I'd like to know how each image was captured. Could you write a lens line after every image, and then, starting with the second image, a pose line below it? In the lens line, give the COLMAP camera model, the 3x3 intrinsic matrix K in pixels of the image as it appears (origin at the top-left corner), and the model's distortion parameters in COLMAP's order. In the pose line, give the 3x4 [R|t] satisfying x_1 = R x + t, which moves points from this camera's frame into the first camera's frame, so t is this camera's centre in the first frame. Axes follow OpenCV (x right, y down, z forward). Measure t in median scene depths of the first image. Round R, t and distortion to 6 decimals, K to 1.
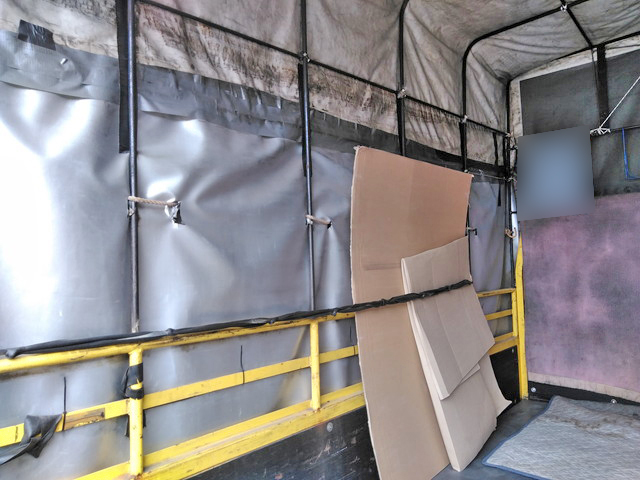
lens RADIAL K [[492.1, 0, 320.0], [0, 492.1, 240.0], [0, 0, 1]] dist [0.002605, 0.001123]
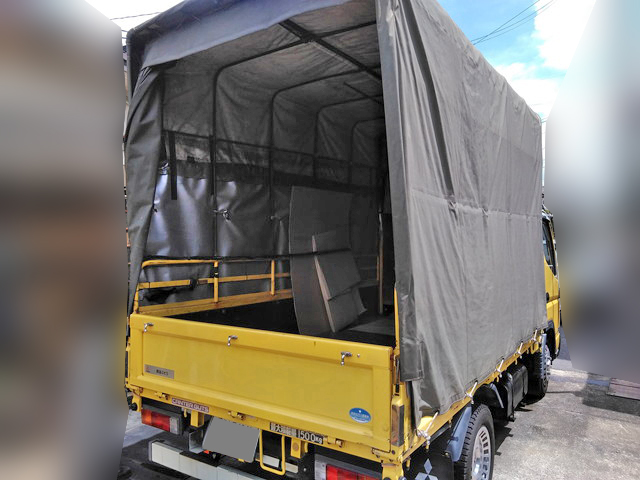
lens RADIAL K [[492.1, 0, 320.0], [0, 492.1, 240.0], [0, 0, 1]] dist [0.002605, 0.001123]
pose [[0.991856, 0.027240, 0.124414, -0.086072], [-0.032277, 0.998731, 0.038654, -0.033347], [-0.123203, -0.042355, 0.991477, -1.429897]]
